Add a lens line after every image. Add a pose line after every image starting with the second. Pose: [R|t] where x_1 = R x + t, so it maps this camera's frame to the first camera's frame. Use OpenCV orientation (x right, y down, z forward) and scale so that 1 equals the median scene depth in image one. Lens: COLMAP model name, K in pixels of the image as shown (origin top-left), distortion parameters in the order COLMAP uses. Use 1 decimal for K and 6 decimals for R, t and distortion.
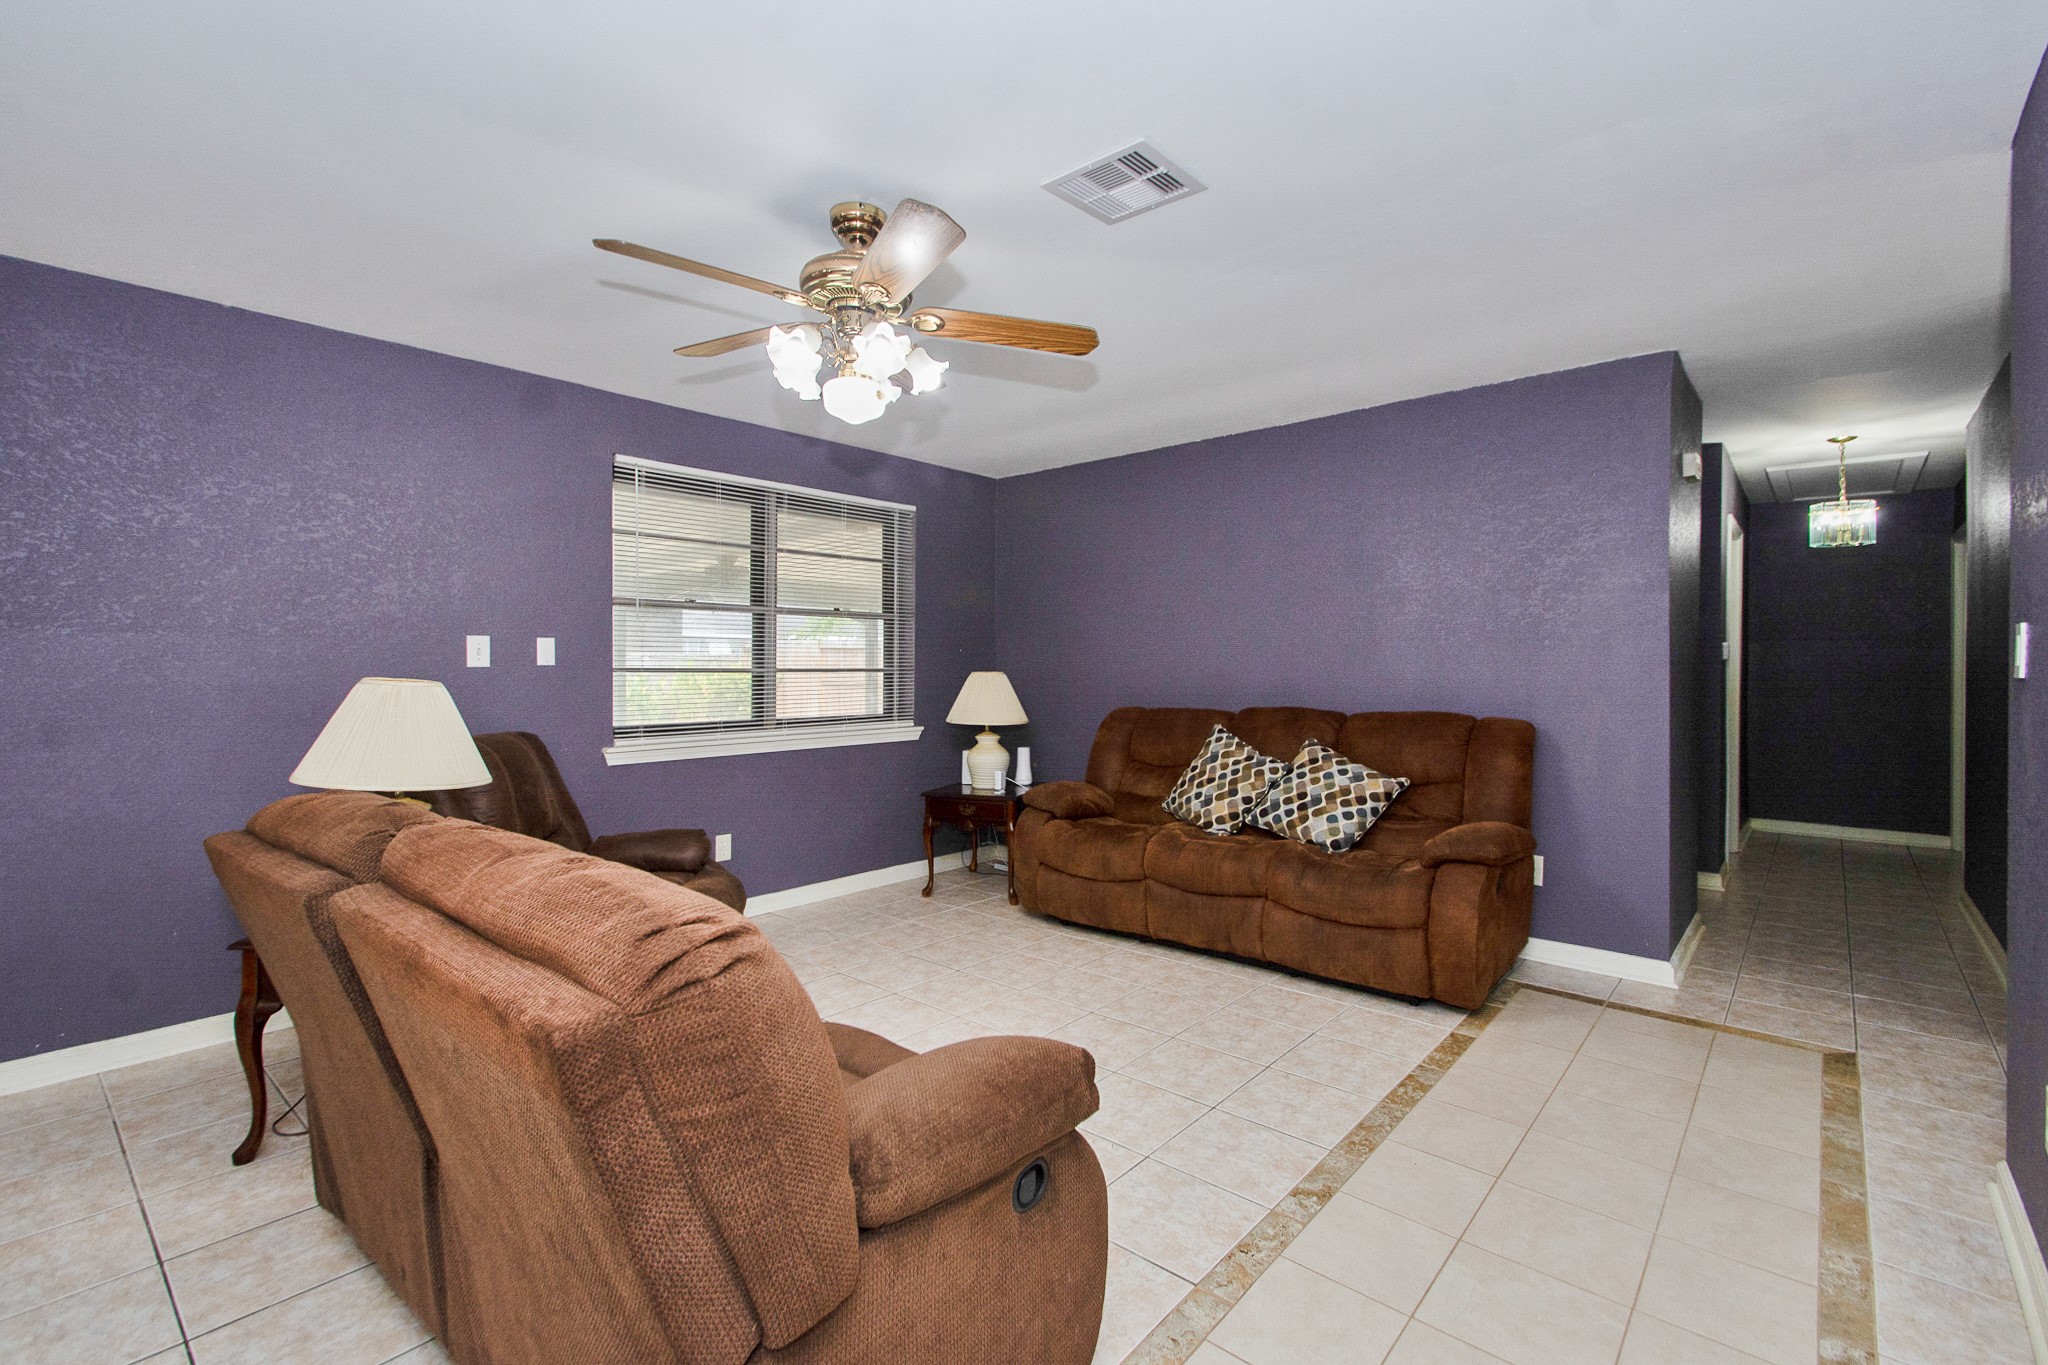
lens RADIAL K [[916.9, 0, 1024.0], [0, 916.9, 682.5], [0, 0, 1]] dist [0.022771, 0.000239]
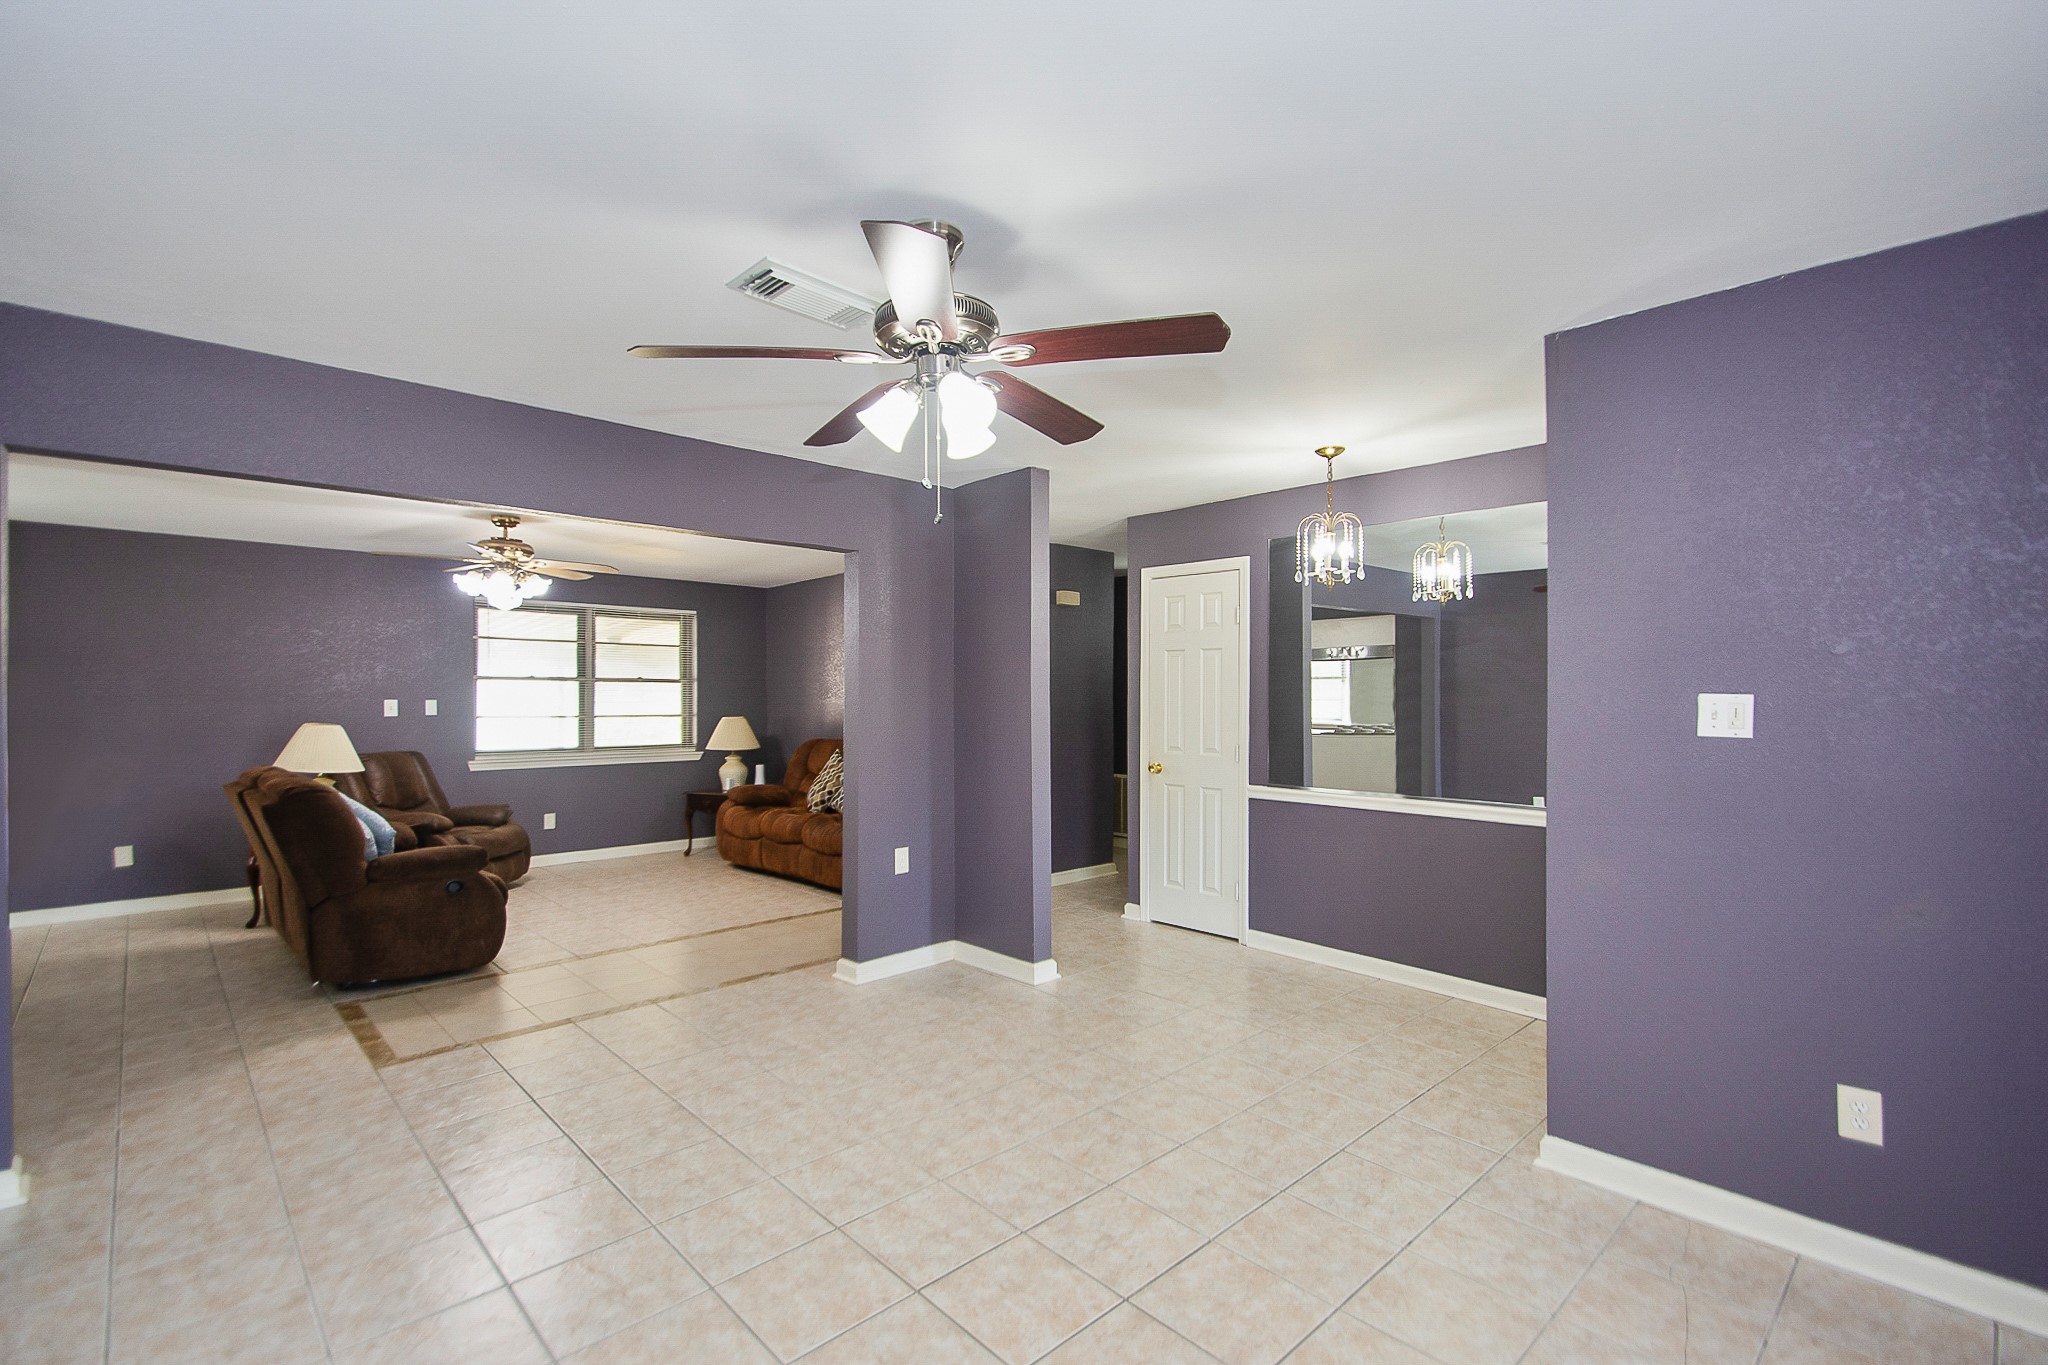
lens RADIAL K [[962.5, 0, 1059.9], [0, 962.5, 698.0], [0, 0, 1]] dist [0.026253, -0.008750]
pose [[0.995460, -0.004803, -0.095065, 0.719724], [0.002419, 0.999680, -0.025181, -0.000718], [0.095155, 0.024837, 0.995153, -0.636166]]
